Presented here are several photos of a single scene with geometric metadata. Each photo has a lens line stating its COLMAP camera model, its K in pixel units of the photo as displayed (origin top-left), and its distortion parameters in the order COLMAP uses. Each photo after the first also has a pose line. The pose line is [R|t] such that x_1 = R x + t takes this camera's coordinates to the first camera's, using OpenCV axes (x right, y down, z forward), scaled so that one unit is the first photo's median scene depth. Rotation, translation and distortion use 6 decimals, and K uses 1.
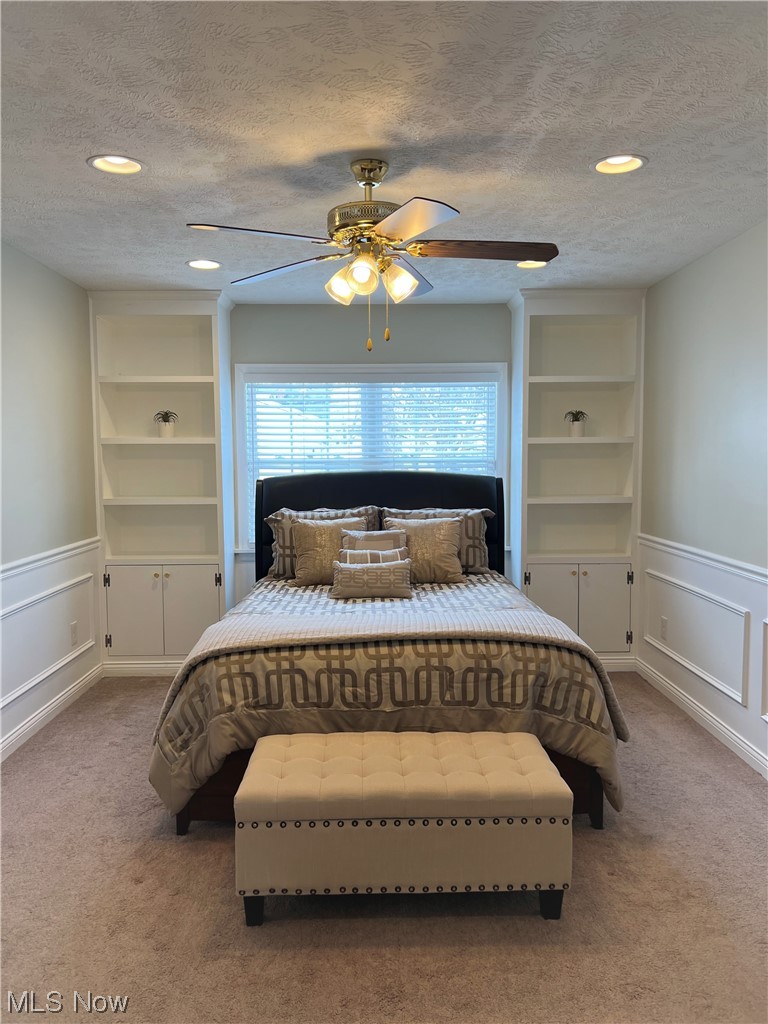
lens RADIAL K [[776.5, 0, 380.8], [0, 776.5, 507.9], [0, 0, 1]] dist [0.008038, -0.026566]
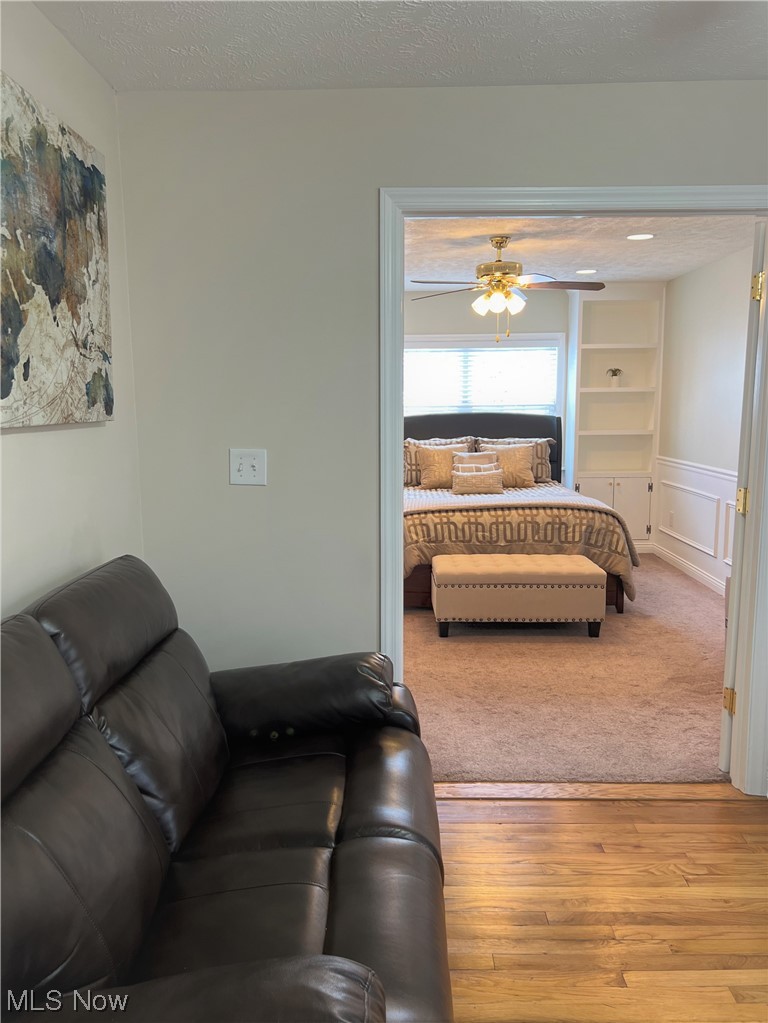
lens RADIAL K [[775.7, 0, 386.4], [0, 775.7, 515.7], [0, 0, 1]] dist [0.008038, -0.026566]
pose [[0.999161, 0.002915, -0.040842, -0.178387], [0.000260, 0.996991, 0.077520, 0.053700], [0.040945, -0.077465, 0.996154, -0.752914]]
